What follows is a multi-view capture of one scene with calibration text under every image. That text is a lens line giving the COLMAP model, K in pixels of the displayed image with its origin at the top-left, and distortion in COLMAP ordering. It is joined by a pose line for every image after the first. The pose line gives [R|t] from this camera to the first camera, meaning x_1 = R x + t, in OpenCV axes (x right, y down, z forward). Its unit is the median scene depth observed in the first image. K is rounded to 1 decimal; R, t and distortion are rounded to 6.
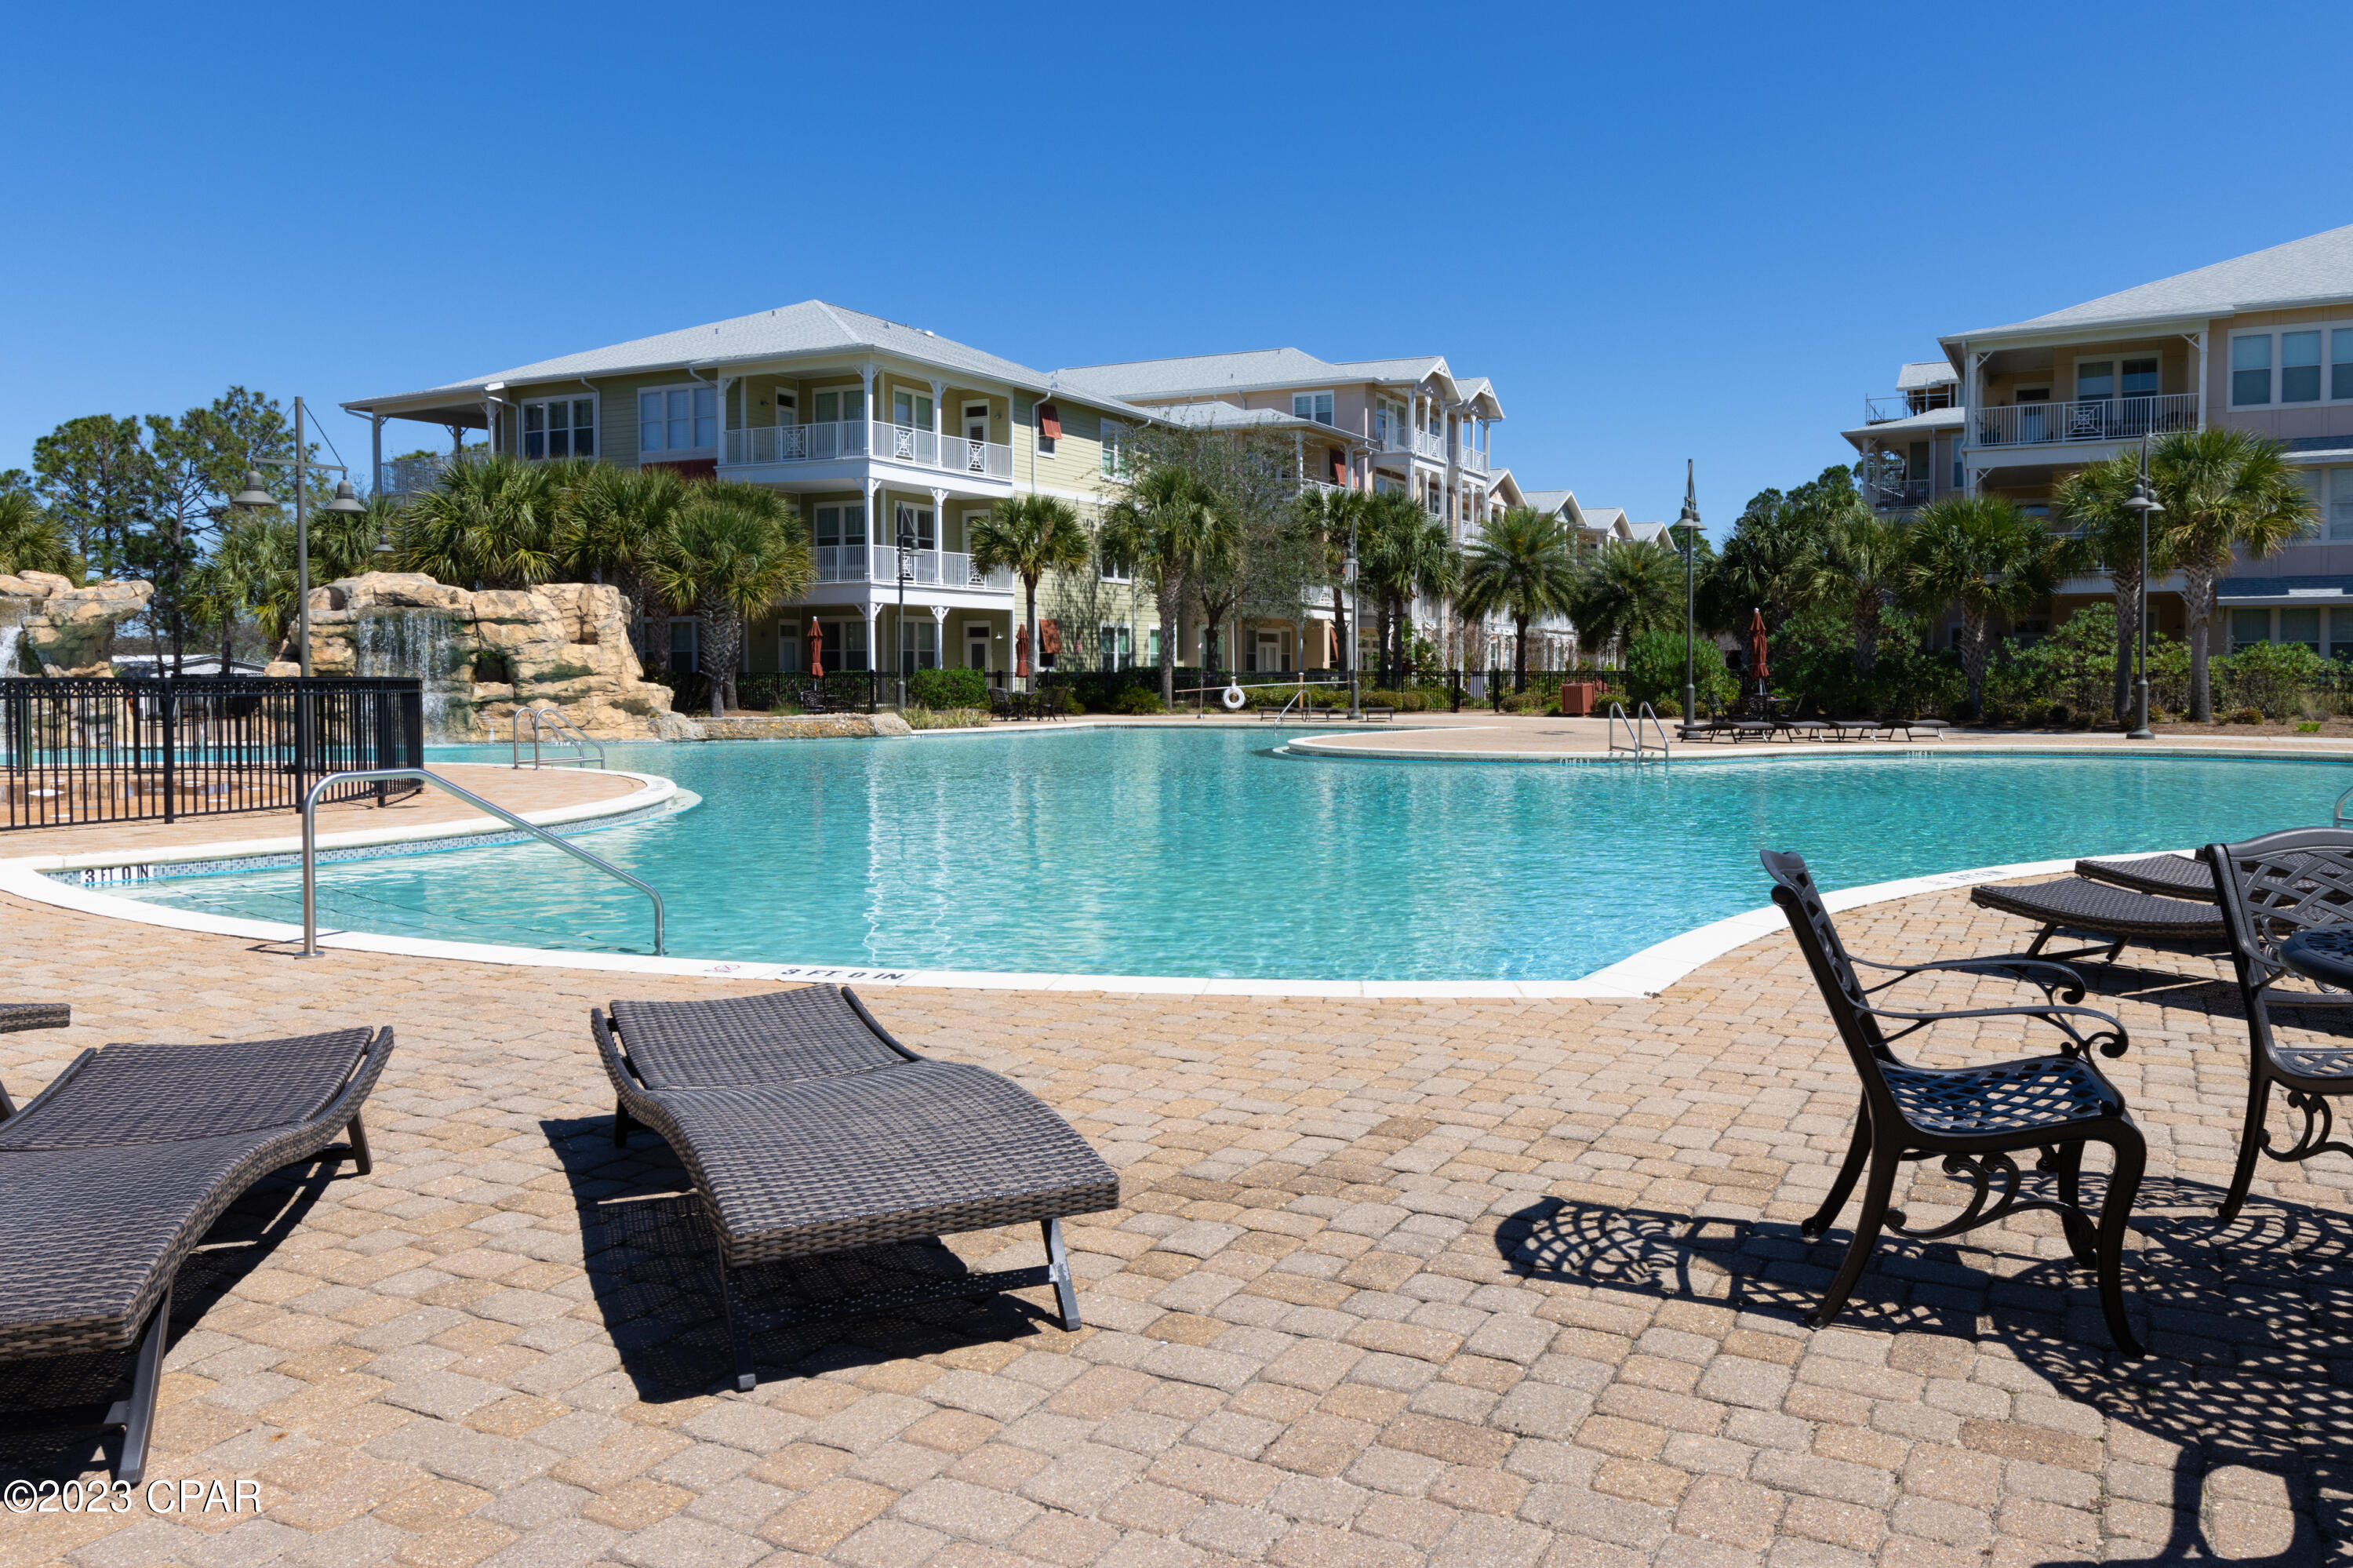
lens RADIAL K [[1776.7, 0, 1266.3], [0, 1776.7, 713.0], [0, 0, 1]] dist [0.013258, 0.002450]
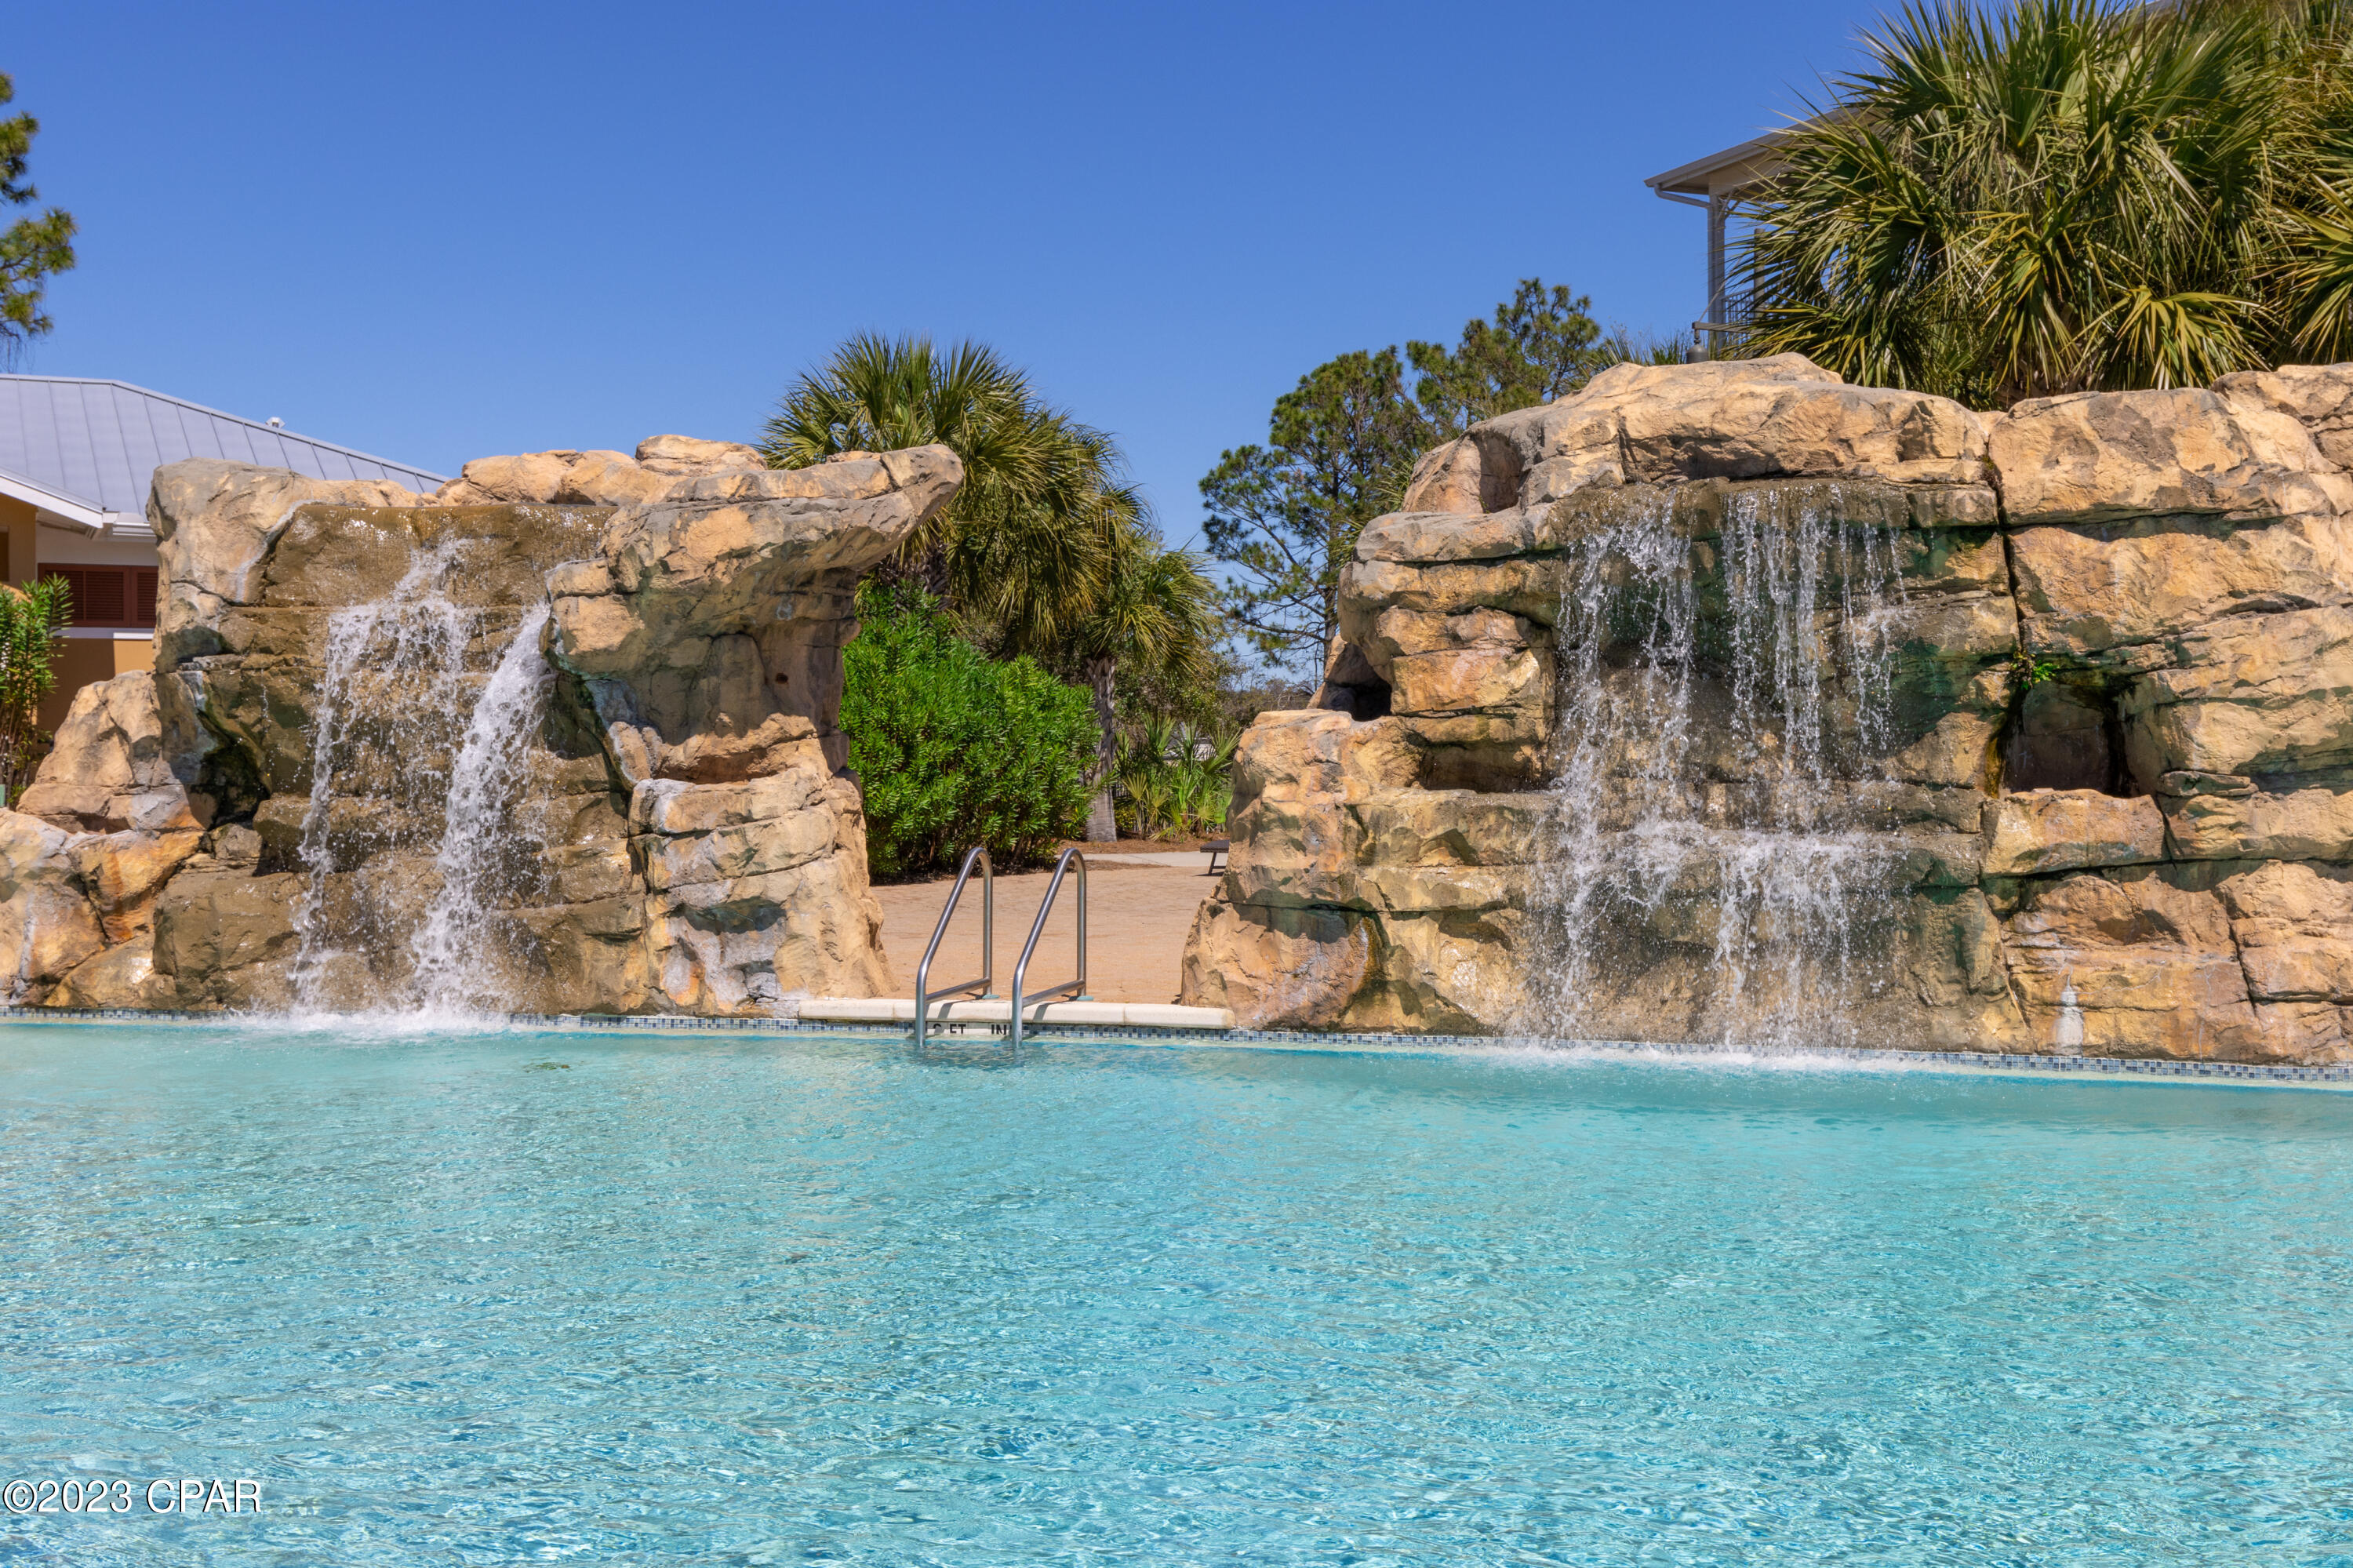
lens RADIAL K [[2547.1, 0, 1178.5], [0, 2547.1, 783.1], [0, 0, 1]] dist [0.007754, 0.000000]
pose [[0.775210, 0.006134, -0.631674, -0.315211], [-0.010818, 0.999935, -0.003566, -0.015589], [0.631611, 0.009598, 0.775226, 0.670346]]
